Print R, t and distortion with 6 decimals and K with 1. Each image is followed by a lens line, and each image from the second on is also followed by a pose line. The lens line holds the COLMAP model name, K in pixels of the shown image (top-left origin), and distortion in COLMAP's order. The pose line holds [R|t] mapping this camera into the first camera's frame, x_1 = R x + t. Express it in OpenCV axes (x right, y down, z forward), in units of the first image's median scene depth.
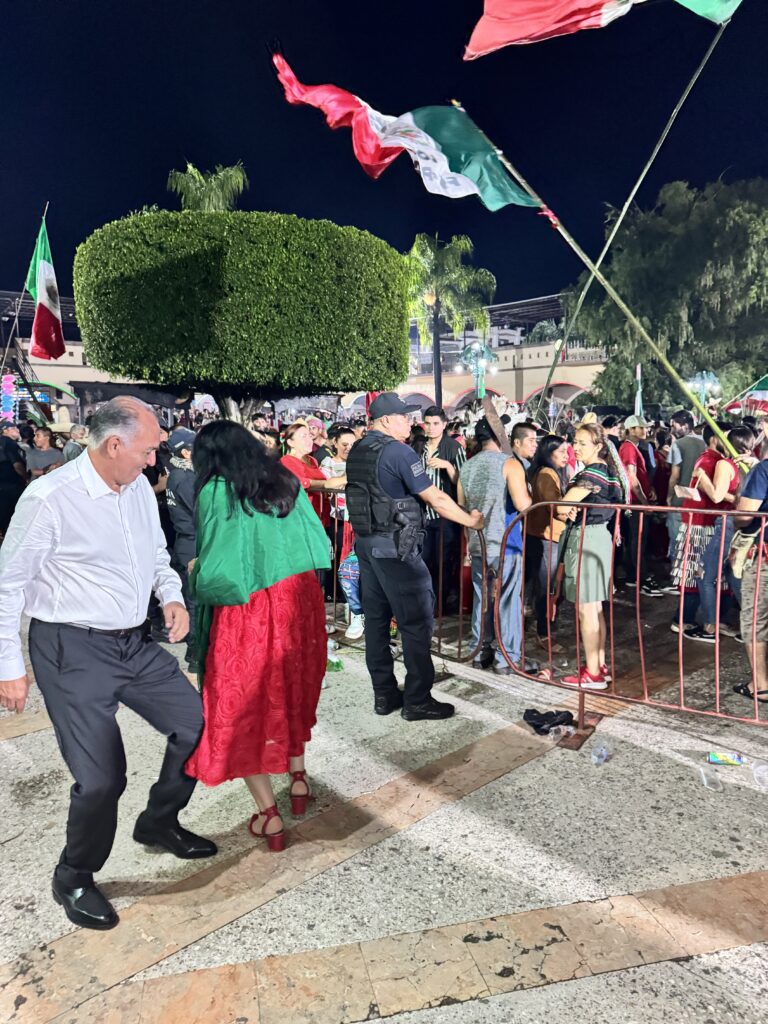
lens RADIAL K [[716.3, 0, 388.3], [0, 716.3, 513.2], [0, 0, 1]] dist [0.039877, -0.026448]
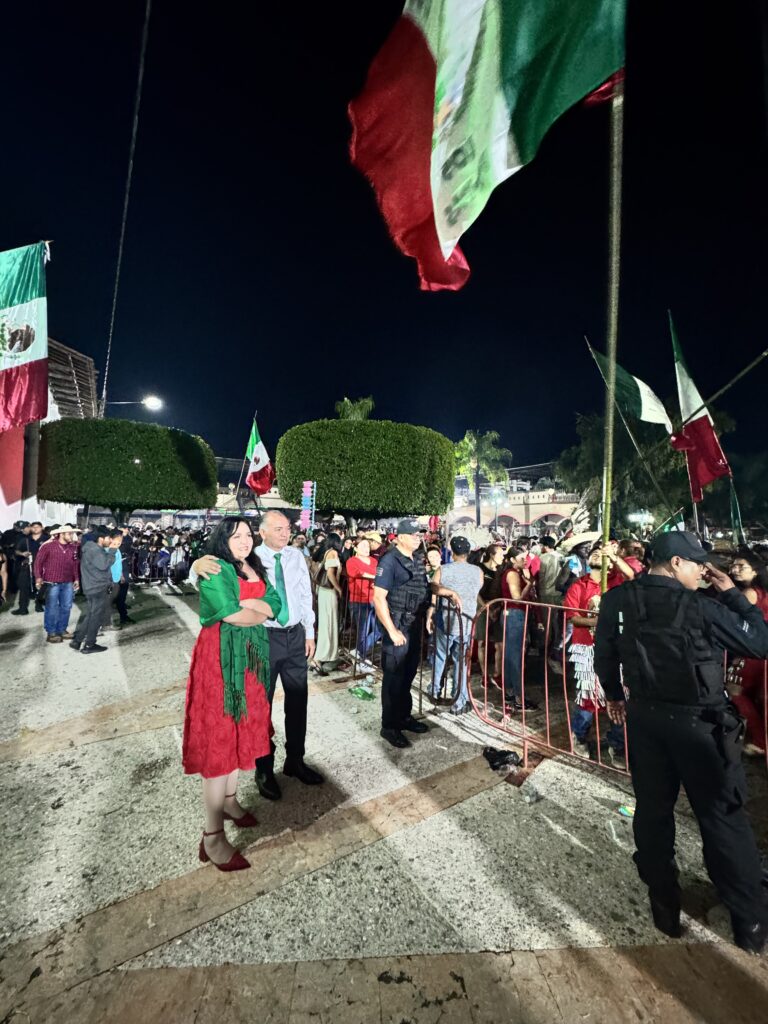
lens RADIAL K [[408.6, 0, 384.0], [0, 408.6, 507.2], [0, 0, 1]] dist [0.009254, 0.000400]
pose [[0.986402, 0.021728, -0.162907, 0.136130], [-0.051379, 0.982309, -0.180080, -0.037864], [0.156112, 0.186002, 0.970068, 0.121639]]
